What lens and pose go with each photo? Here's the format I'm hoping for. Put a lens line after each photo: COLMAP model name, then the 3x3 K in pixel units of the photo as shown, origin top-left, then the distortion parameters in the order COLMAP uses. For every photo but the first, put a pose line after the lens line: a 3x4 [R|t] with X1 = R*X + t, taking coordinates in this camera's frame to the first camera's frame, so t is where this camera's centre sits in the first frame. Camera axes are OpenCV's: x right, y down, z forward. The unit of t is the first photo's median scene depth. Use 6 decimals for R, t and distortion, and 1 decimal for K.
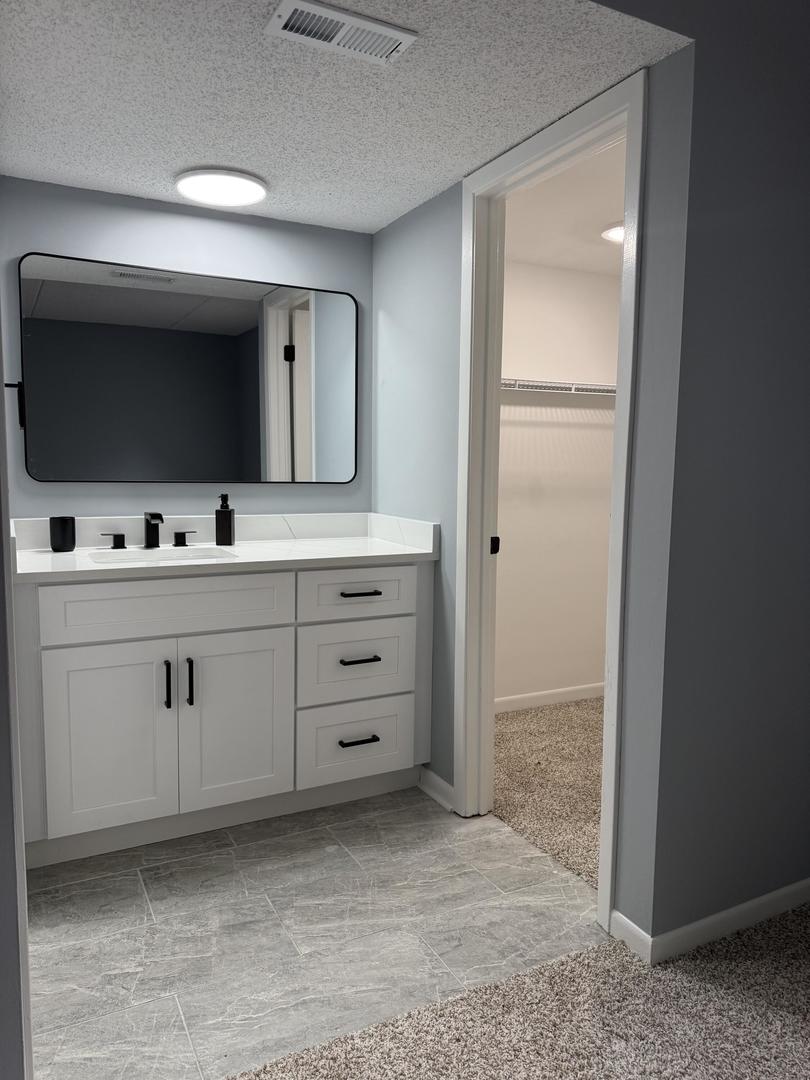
lens RADIAL K [[769.8, 0, 402.9], [0, 769.8, 535.1], [0, 0, 1]] dist [0.023437, -0.008254]
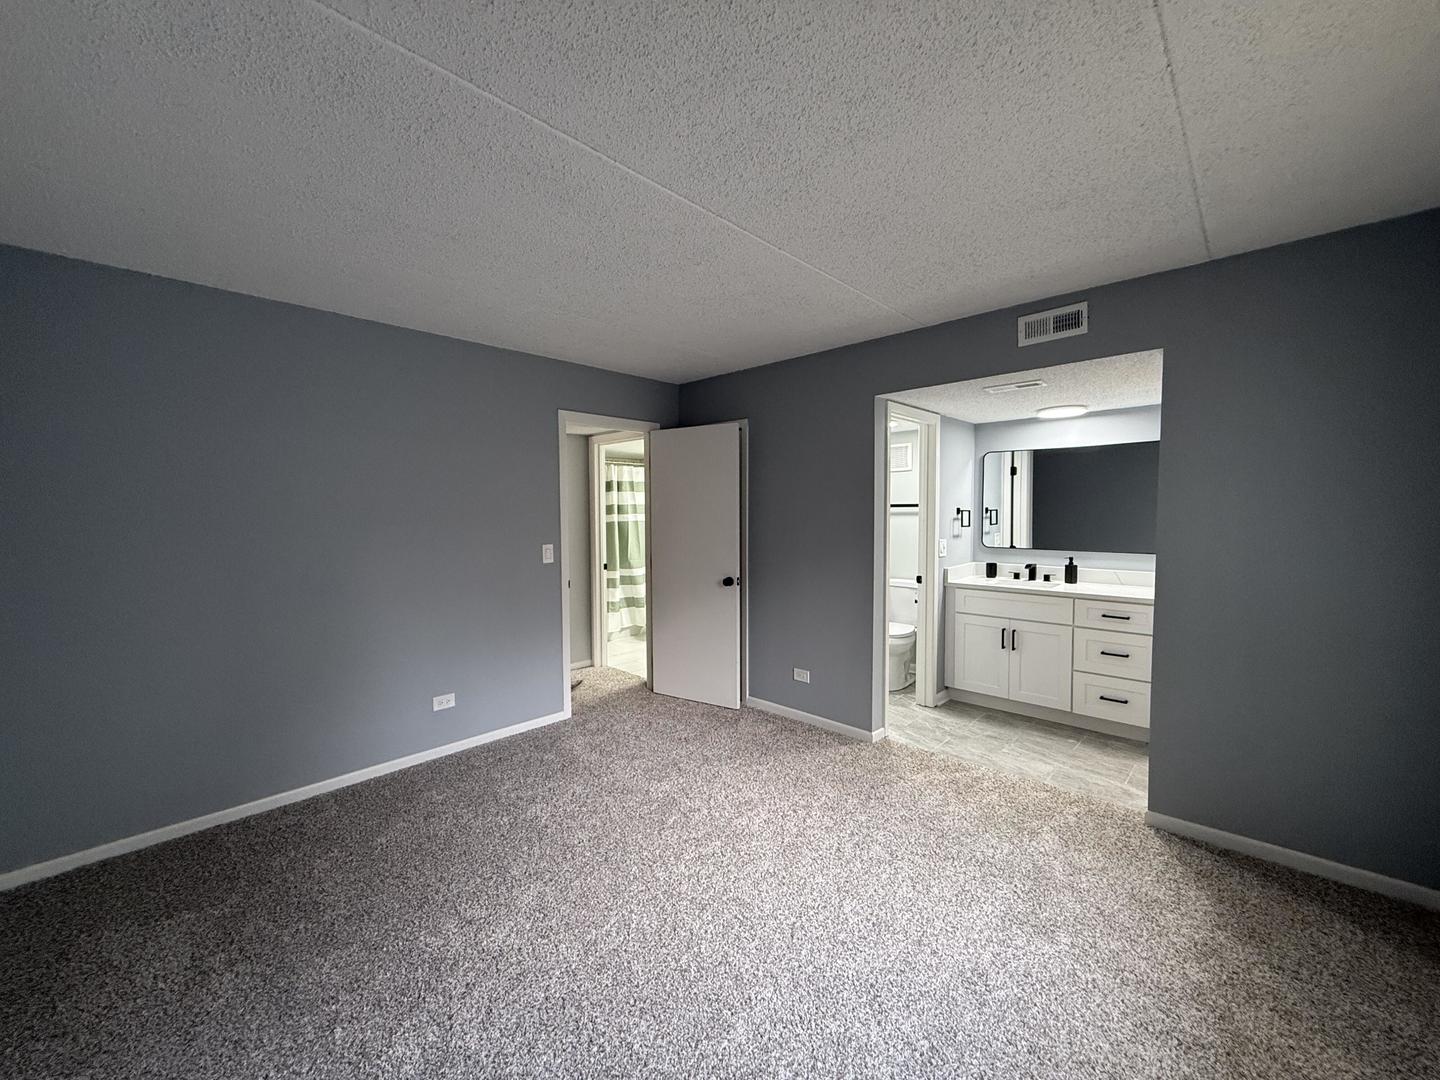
lens RADIAL K [[572.6, 0, 718.4], [0, 572.6, 539.5], [0, 0, 1]] dist [0.002042, 0.000066]
pose [[0.331100, 0.035243, -0.942937, 0.910475], [-0.078427, 0.996872, 0.009720, -0.045672], [0.940331, 0.070734, 0.332828, -0.345323]]
